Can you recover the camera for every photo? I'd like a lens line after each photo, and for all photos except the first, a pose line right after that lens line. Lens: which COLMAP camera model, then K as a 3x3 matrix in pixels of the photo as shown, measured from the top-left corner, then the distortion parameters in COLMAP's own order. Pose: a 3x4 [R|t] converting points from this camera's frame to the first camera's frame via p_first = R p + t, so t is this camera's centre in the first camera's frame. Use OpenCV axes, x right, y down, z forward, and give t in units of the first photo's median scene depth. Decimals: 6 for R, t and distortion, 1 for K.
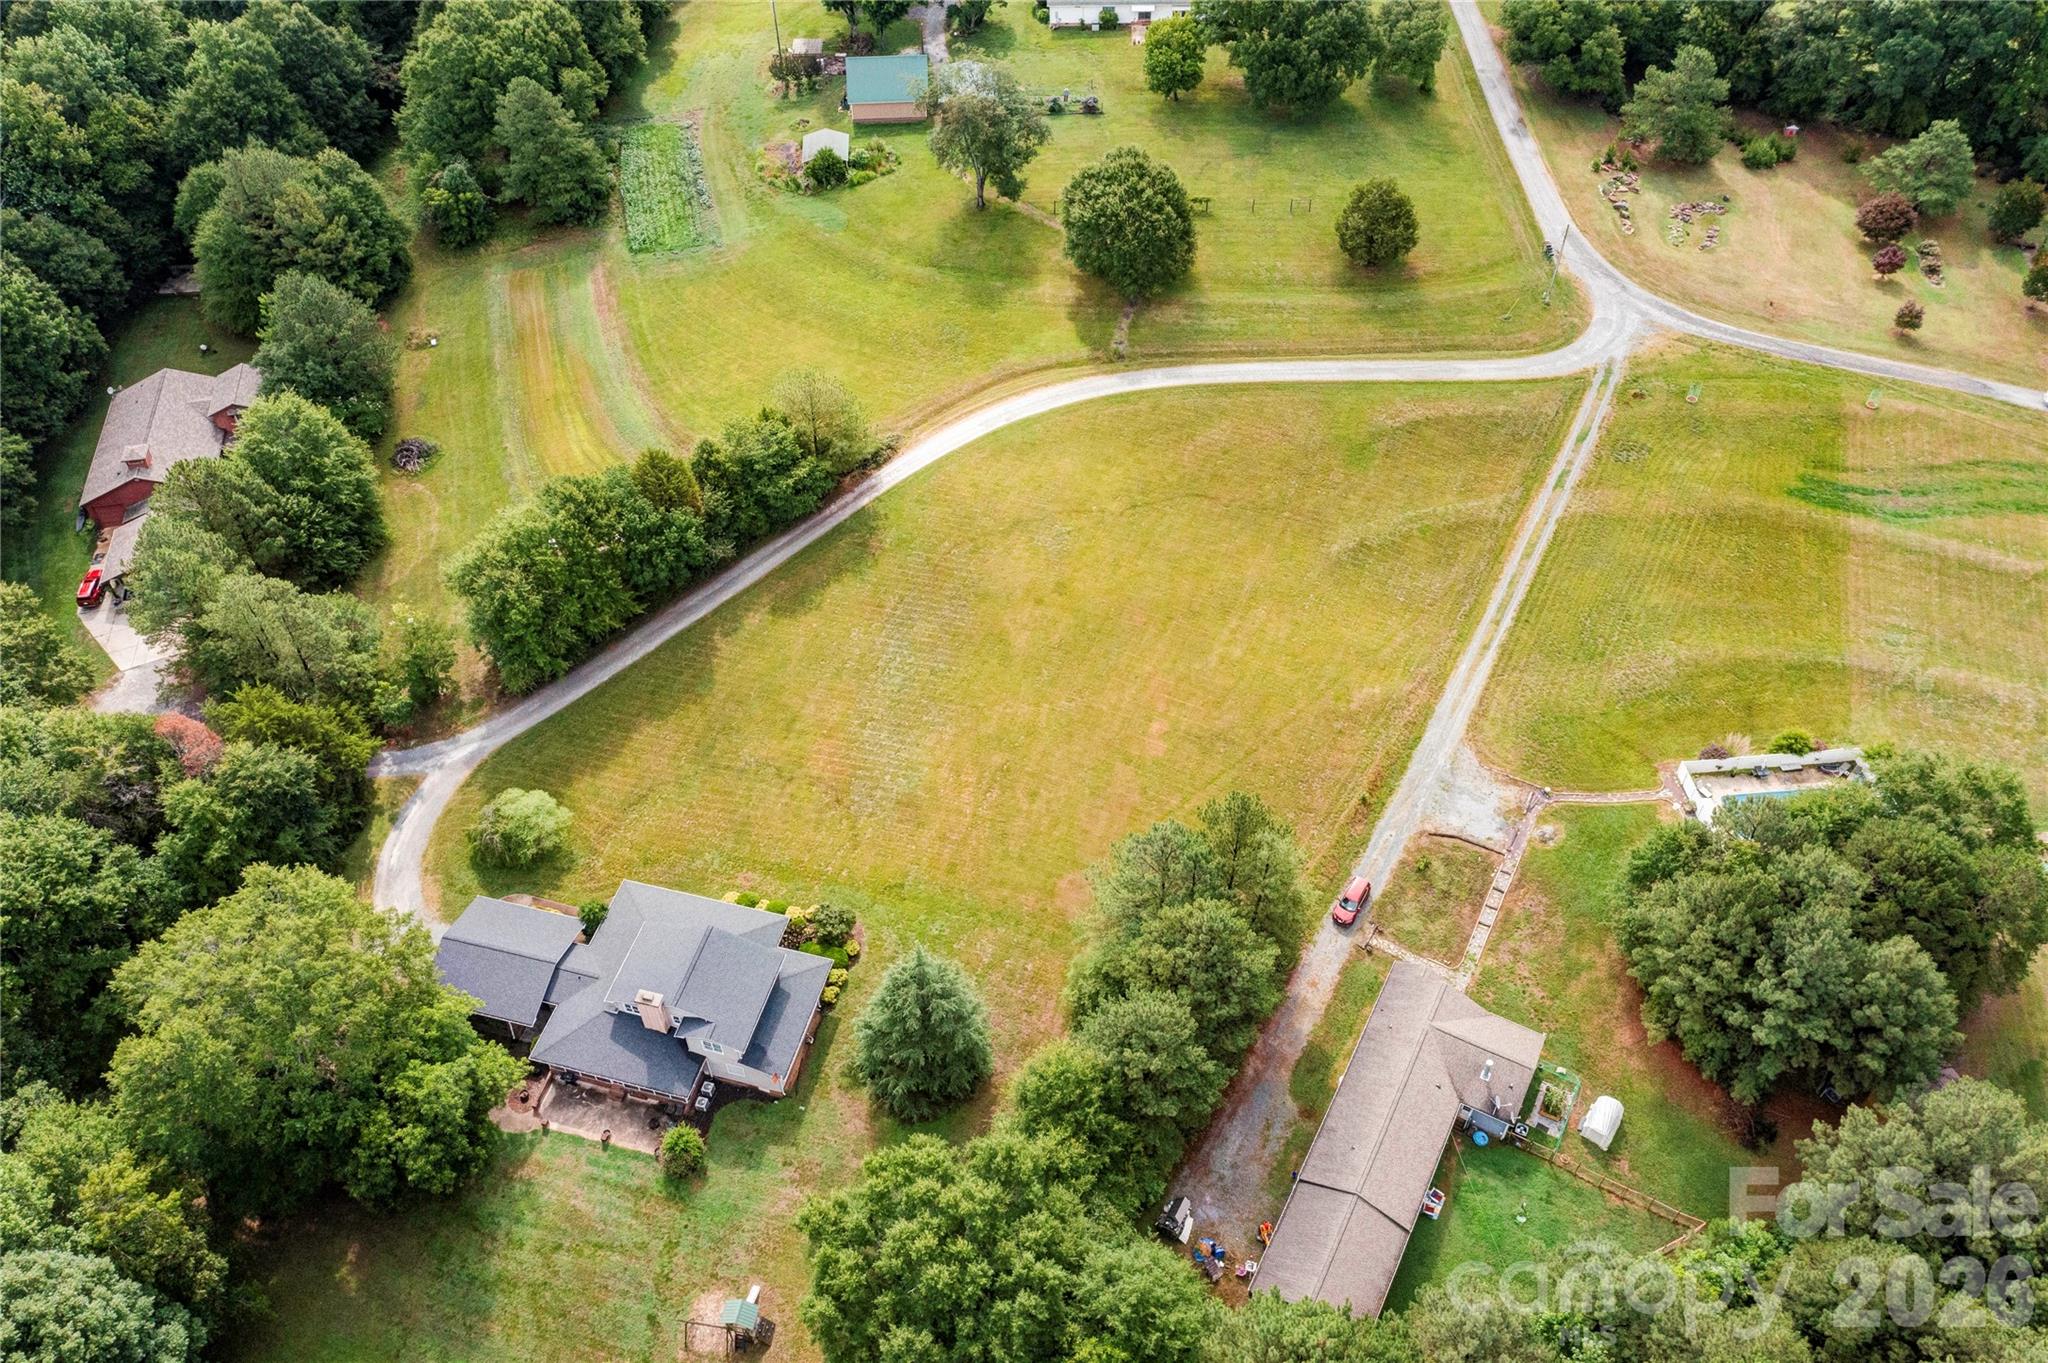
lens RADIAL K [[1600.5, 0, 997.3], [0, 1600.5, 682.5], [0, 0, 1]] dist [-0.024314, 0.053468]
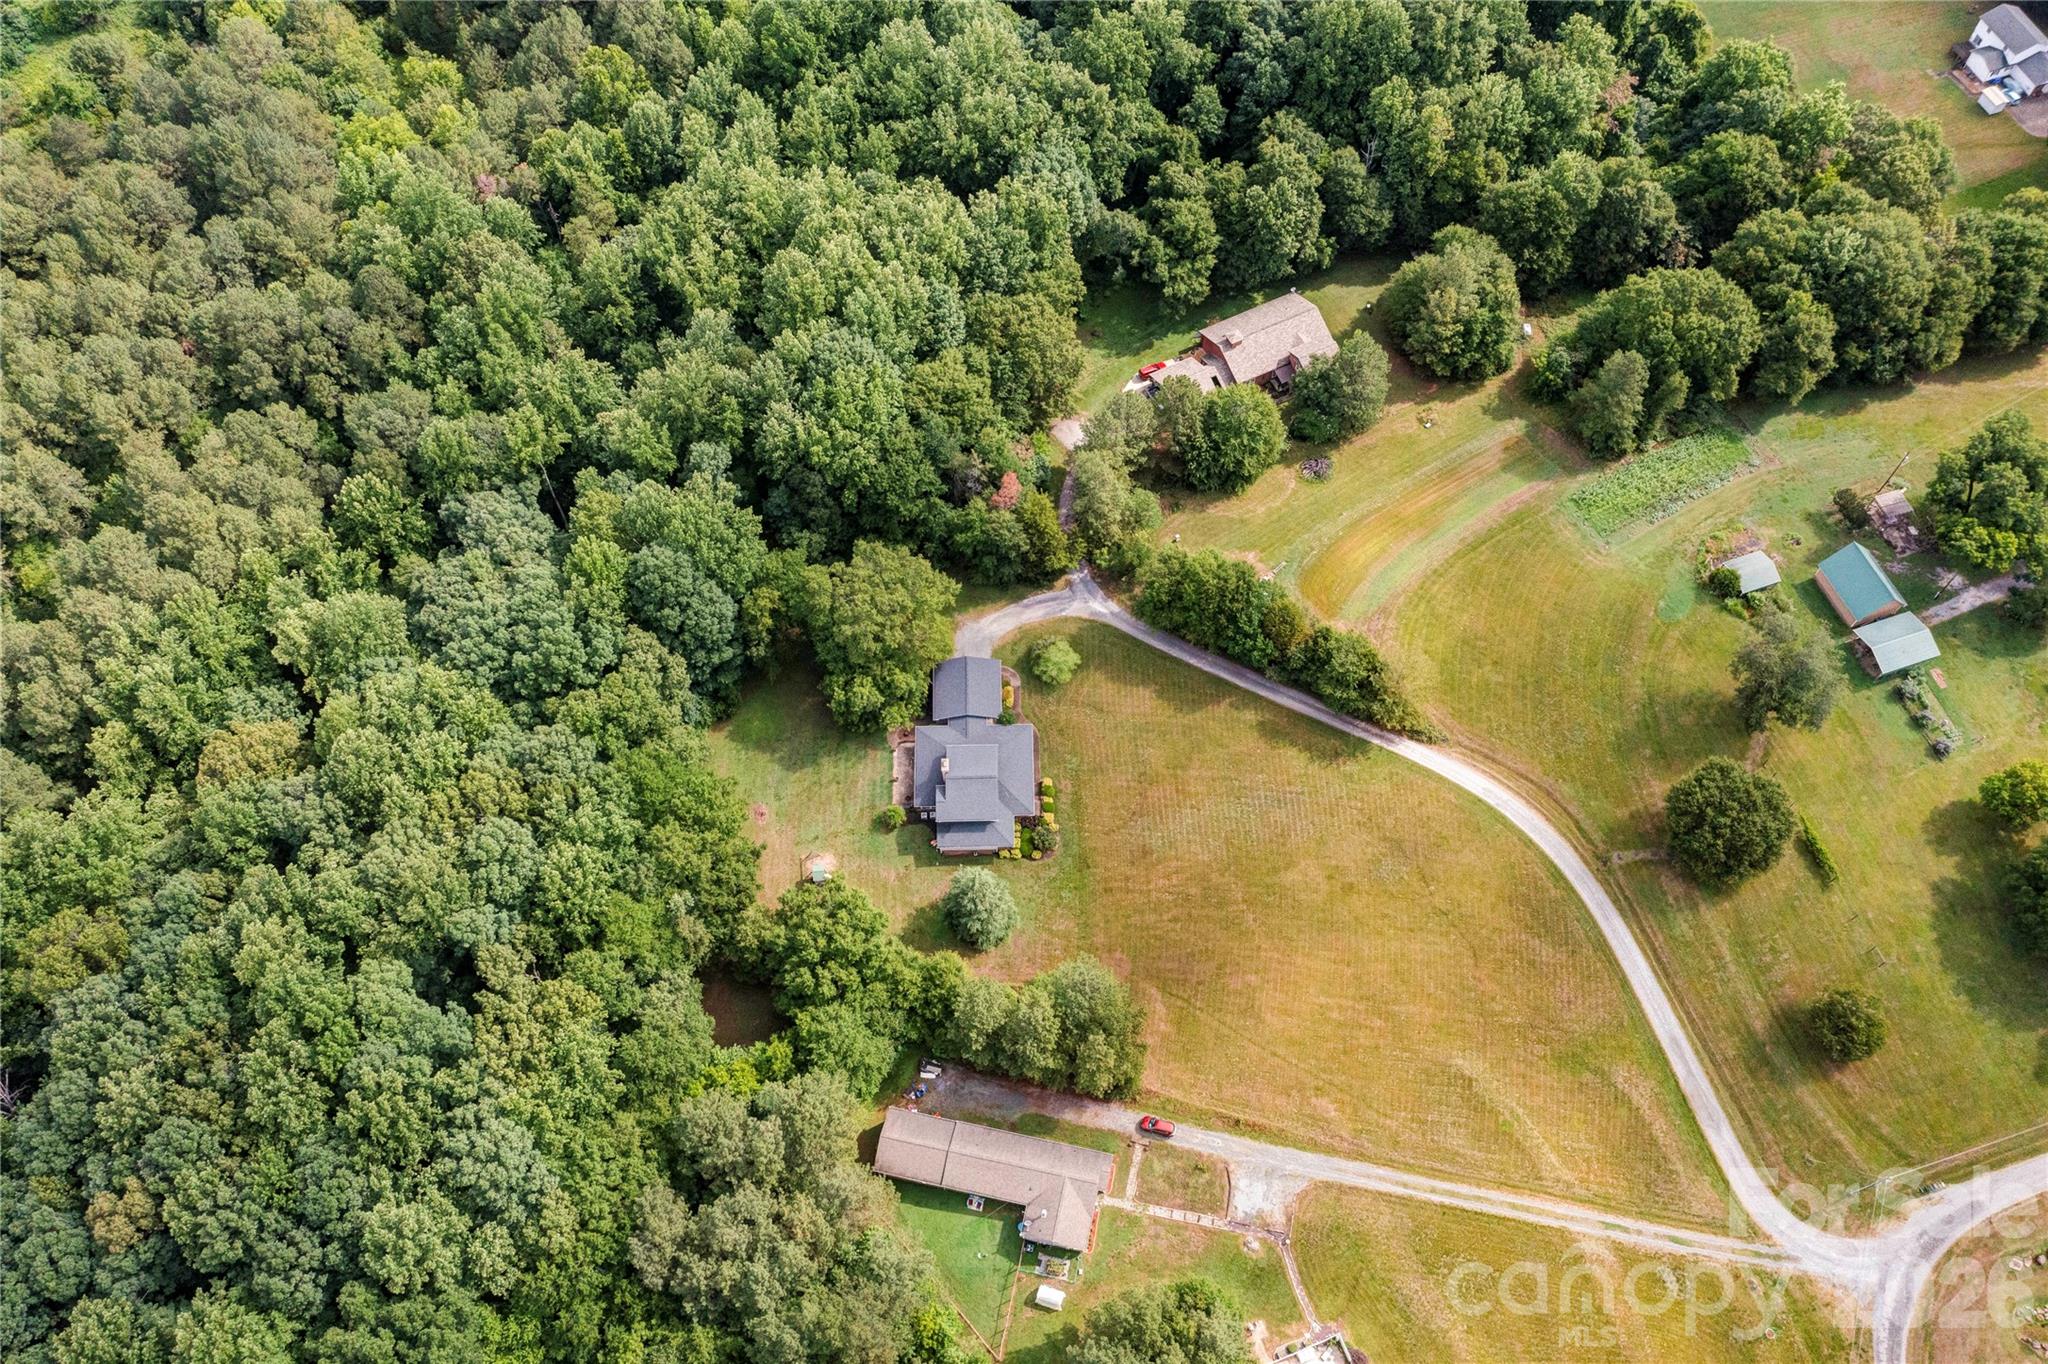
lens RADIAL K [[1607.6, 0, 1024.0], [0, 1607.6, 682.0], [0, 0, 1]] dist [-0.048791, 0.104284]
pose [[0.277793, 0.840497, -0.465184, 0.476804], [-0.690324, 0.511409, 0.511776, -0.694174], [0.668045, 0.178960, 0.722280, -0.263732]]
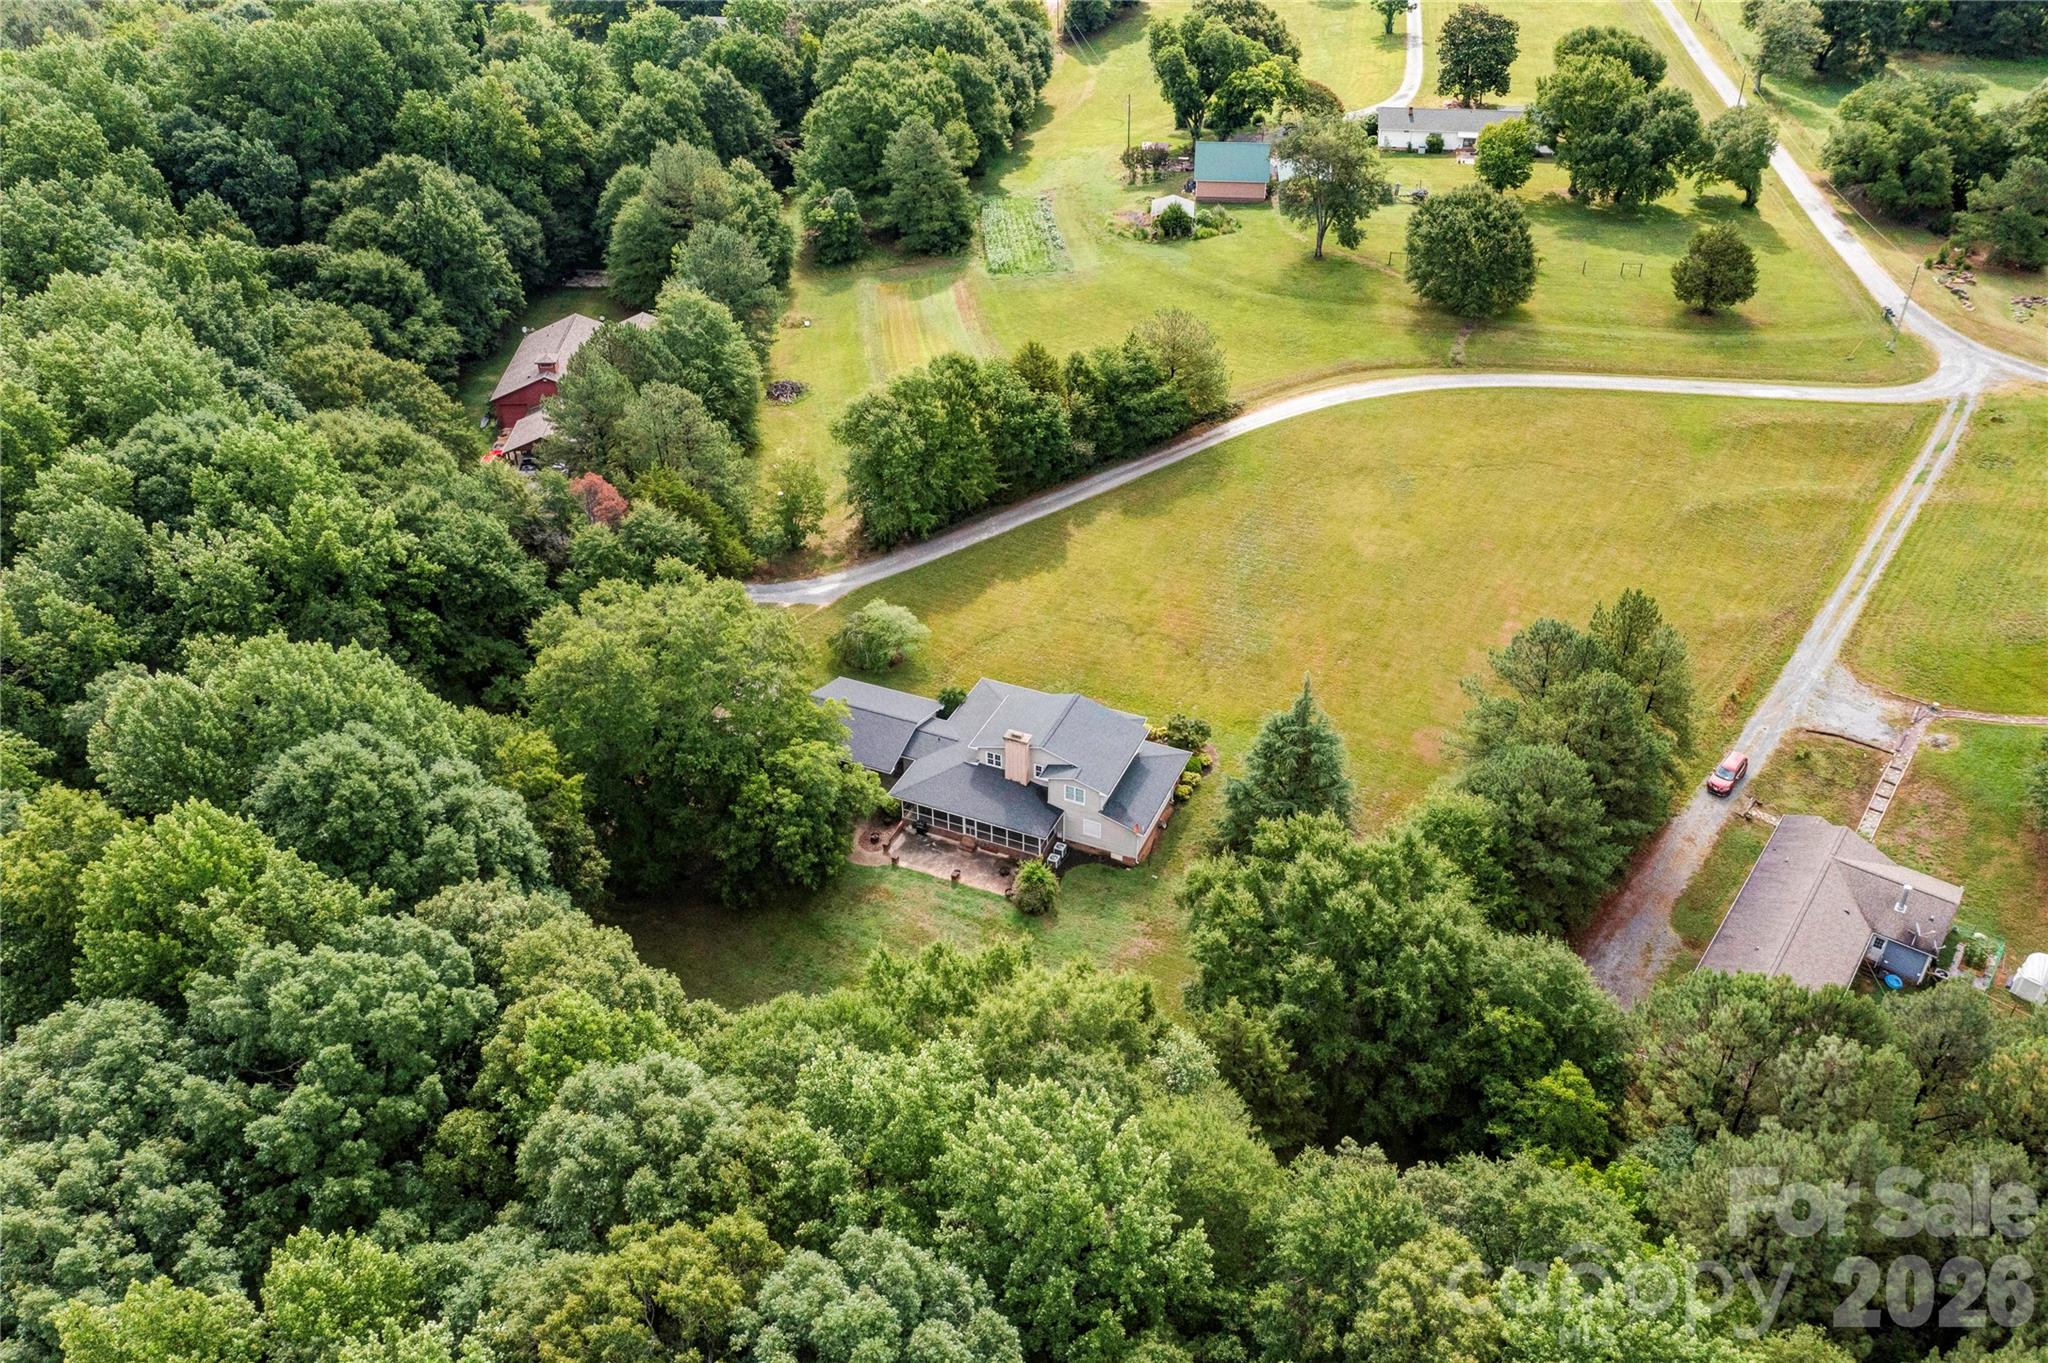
lens RADIAL K [[1600.5, 0, 997.3], [0, 1600.5, 682.5], [0, 0, 1]] dist [-0.024314, 0.053468]
pose [[0.988629, 0.089018, -0.121195, -0.086204], [-0.113688, 0.969990, -0.214927, 0.293006], [0.098426, 0.226262, 0.969081, 0.016485]]
